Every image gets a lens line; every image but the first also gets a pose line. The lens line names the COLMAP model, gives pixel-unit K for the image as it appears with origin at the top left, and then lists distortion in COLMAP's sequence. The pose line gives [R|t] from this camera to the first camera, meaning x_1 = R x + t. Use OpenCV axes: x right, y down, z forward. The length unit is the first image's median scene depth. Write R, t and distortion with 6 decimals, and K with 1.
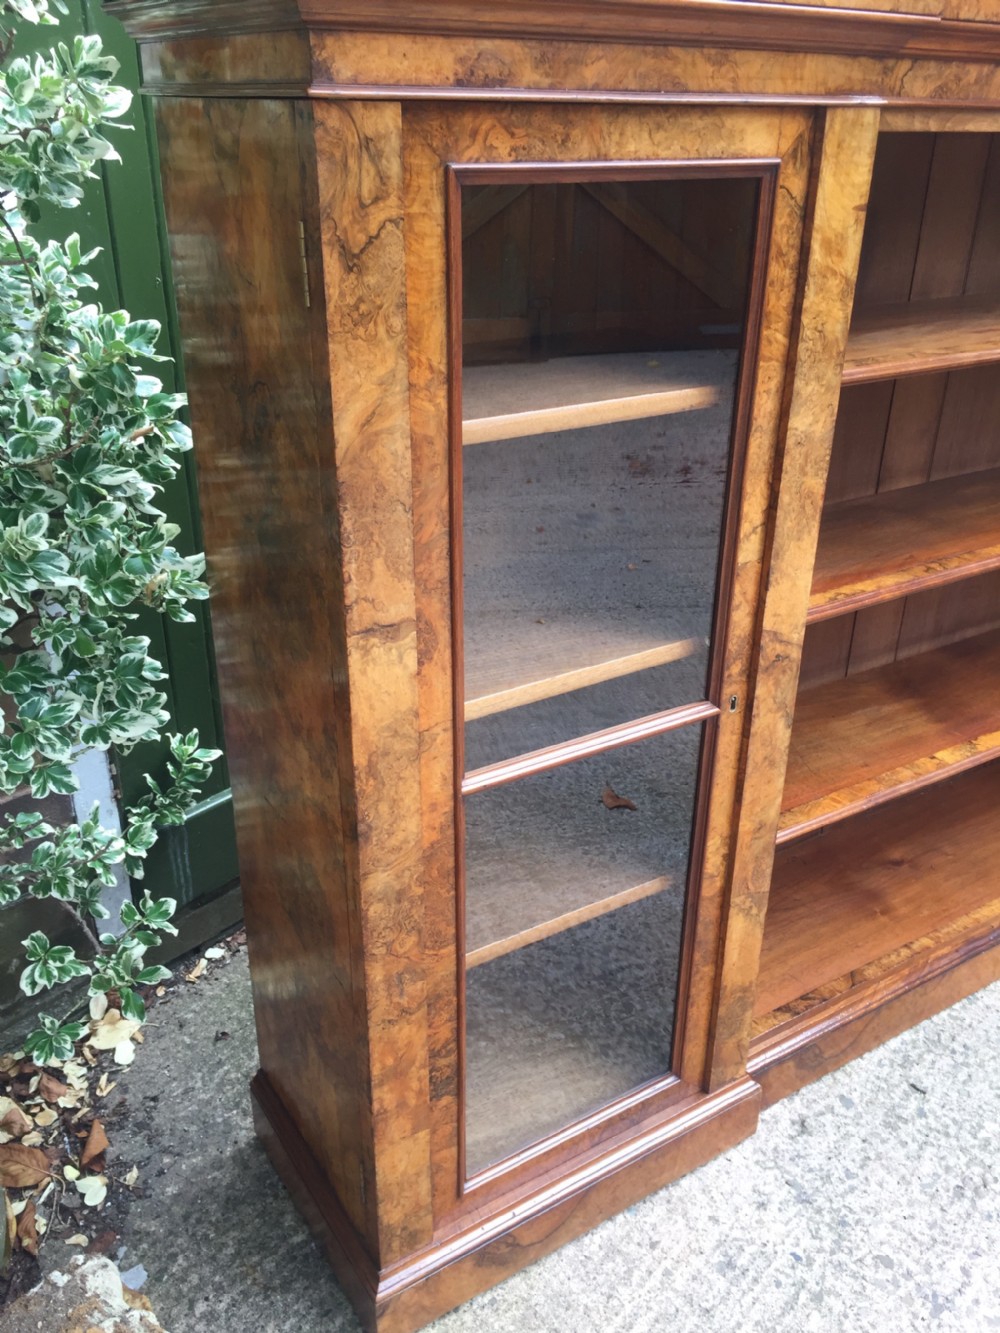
lens RADIAL K [[1173.7, 0, 506.7], [0, 1173.7, 695.5], [0, 0, 1]] dist [0.082737, -0.110377]
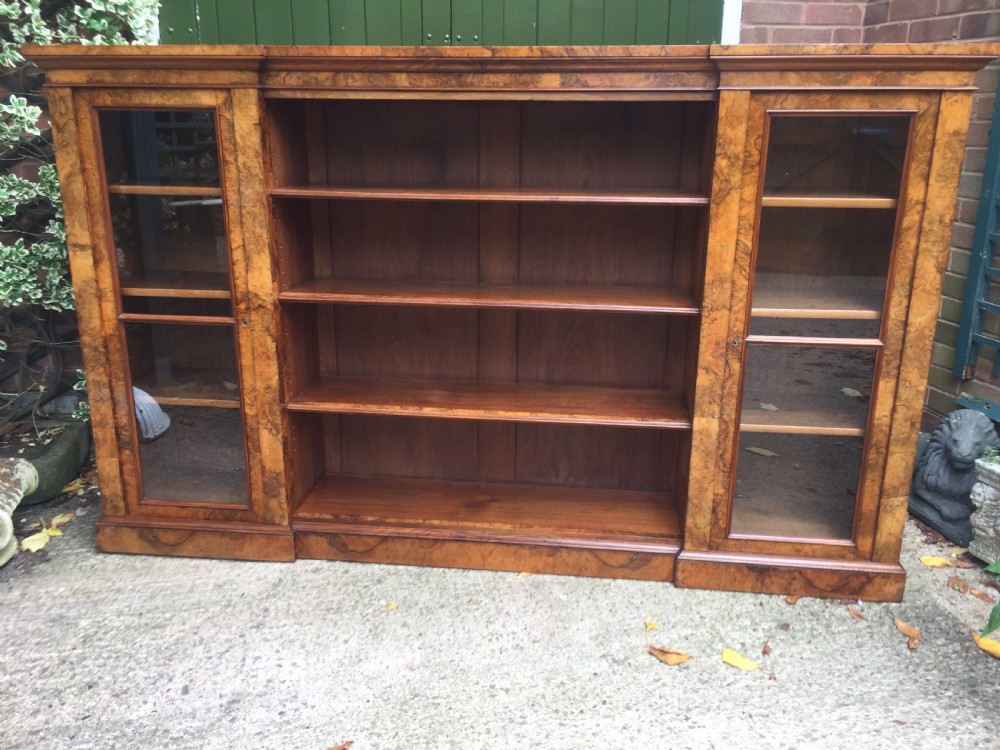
lens RADIAL K [[836.2, 0, 480.5], [0, 836.2, 374.2], [0, 0, 1]] dist [0.064069, -0.075359]
pose [[0.753996, 0.177694, -0.632388, 1.838469], [-0.293847, 0.952261, -0.082780, 0.118670], [0.587489, 0.248241, 0.770216, -0.008974]]
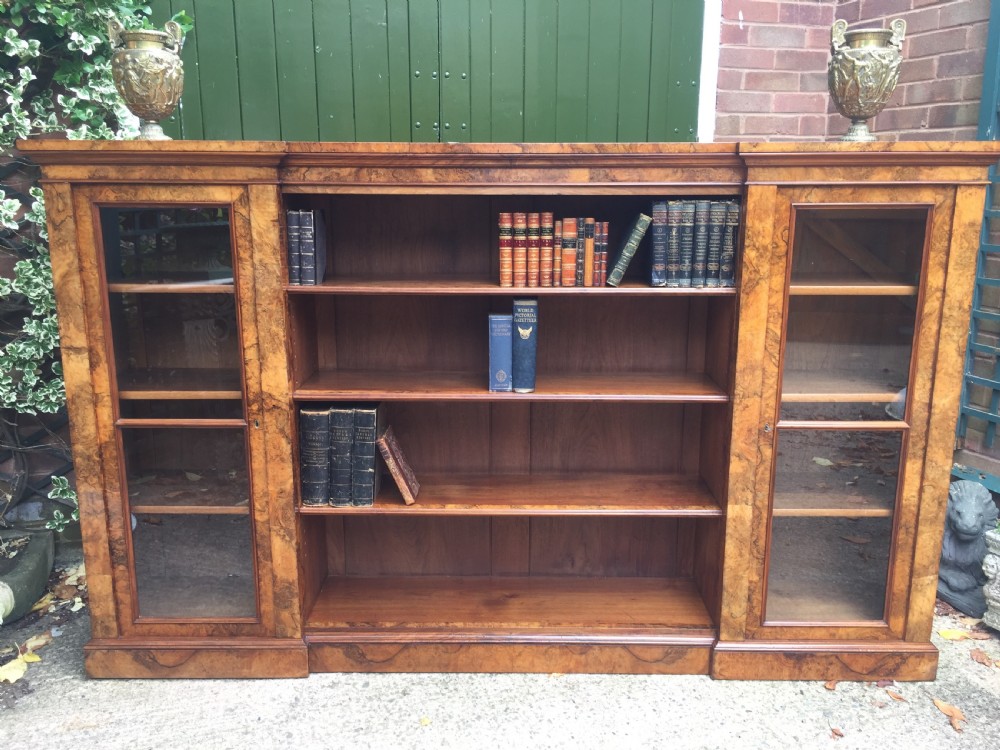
lens RADIAL K [[857.9, 0, 474.1], [0, 857.9, 378.5], [0, 0, 1]] dist [0.073279, -0.095364]
pose [[0.819782, 0.113454, -0.561325, 1.617571], [-0.247778, 0.953953, -0.169053, 0.110531], [0.516298, 0.277671, 0.810145, -0.167881]]
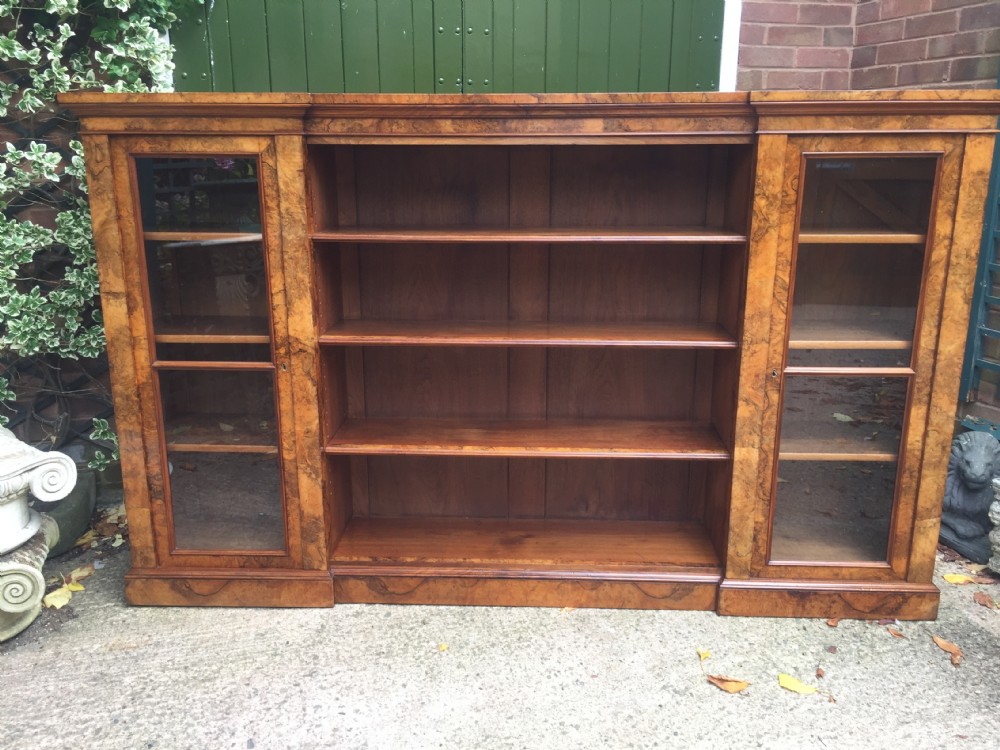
lens RADIAL K [[857.9, 0, 474.1], [0, 857.9, 378.5], [0, 0, 1]] dist [0.073279, -0.095364]
pose [[0.798406, 0.139337, -0.585776, 1.693024], [-0.259449, 0.957520, -0.125864, 0.165044], [0.543355, 0.252470, 0.800640, -0.200360]]
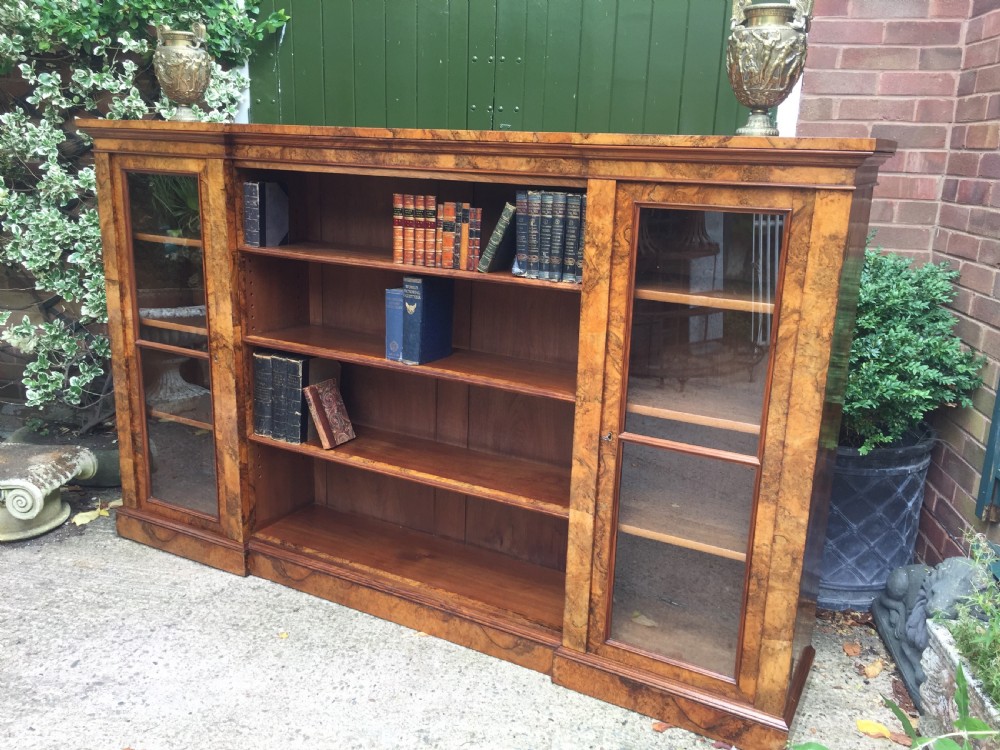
lens RADIAL K [[836.2, 0, 480.5], [0, 836.2, 374.2], [0, 0, 1]] dist [0.064069, -0.075359]
pose [[0.459777, 0.228285, -0.858190, 2.396543], [-0.424699, 0.905238, 0.013267, -0.274441], [0.779895, 0.358372, 0.513160, 0.546061]]
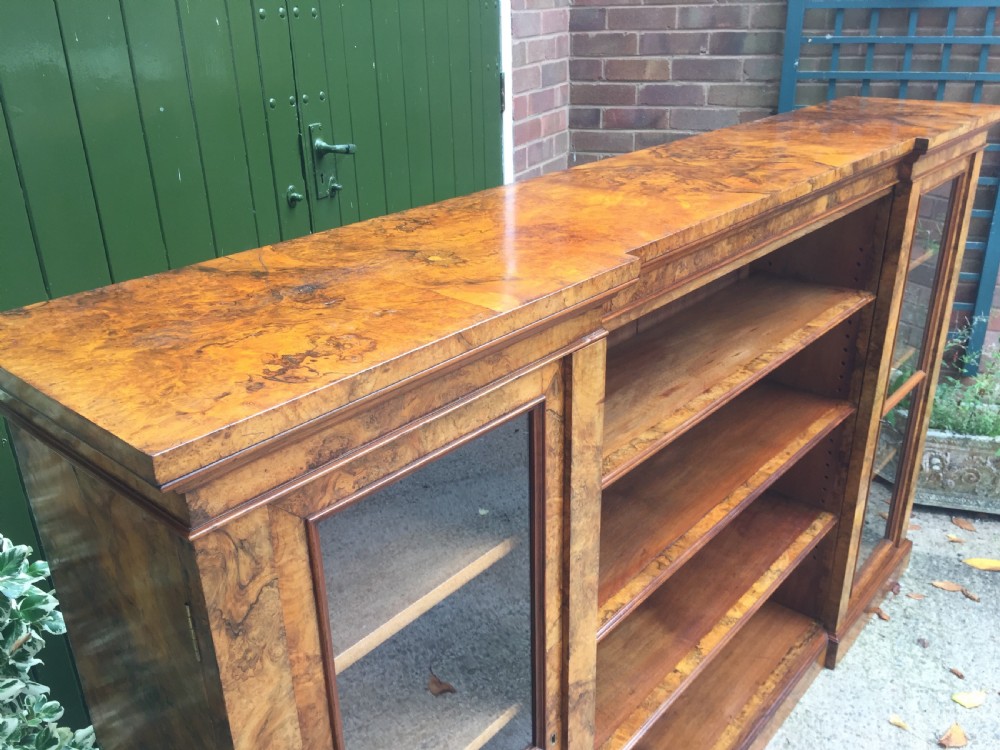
lens RADIAL K [[863.0, 0, 477.1], [0, 863.0, 379.2], [0, 0, 1]] dist [0.085861, -0.128441]
pose [[0.966443, -0.142186, 0.213942, -0.038036], [0.152827, 0.987669, -0.033961, -0.398616], [-0.206475, 0.065518, 0.976256, 0.076091]]
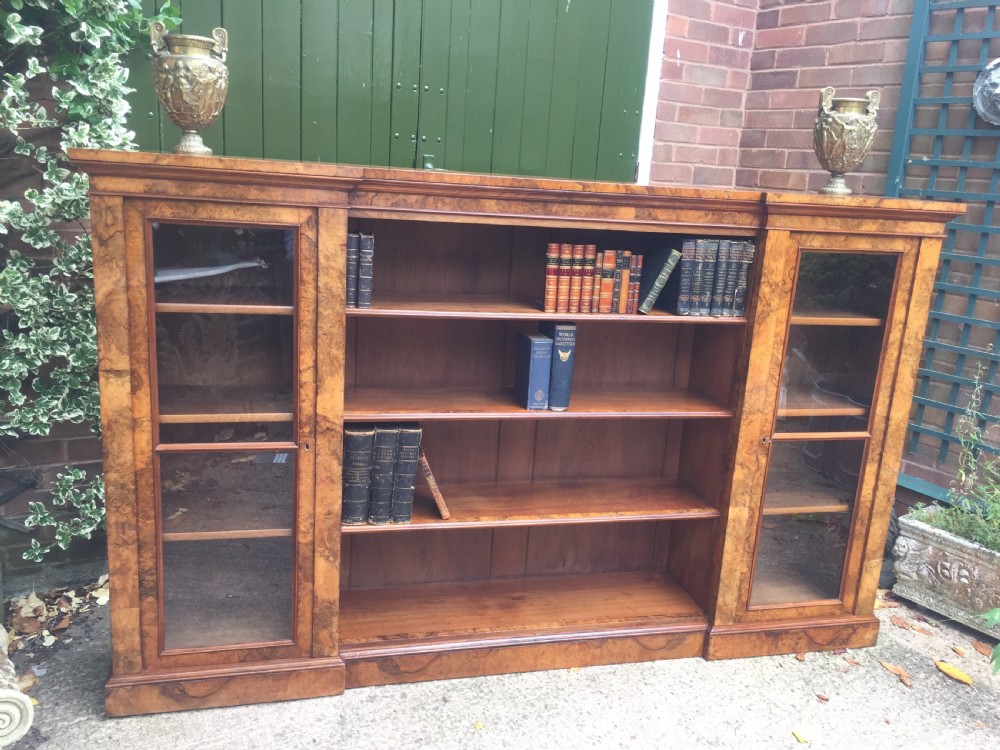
lens RADIAL K [[863.0, 0, 477.1], [0, 863.0, 379.2], [0, 0, 1]] dist [0.085861, -0.128441]
pose [[0.937393, 0.124998, -0.325069, 1.130193], [-0.197970, 0.959156, -0.202060, 0.170237], [0.286534, 0.253763, 0.923852, -0.517617]]
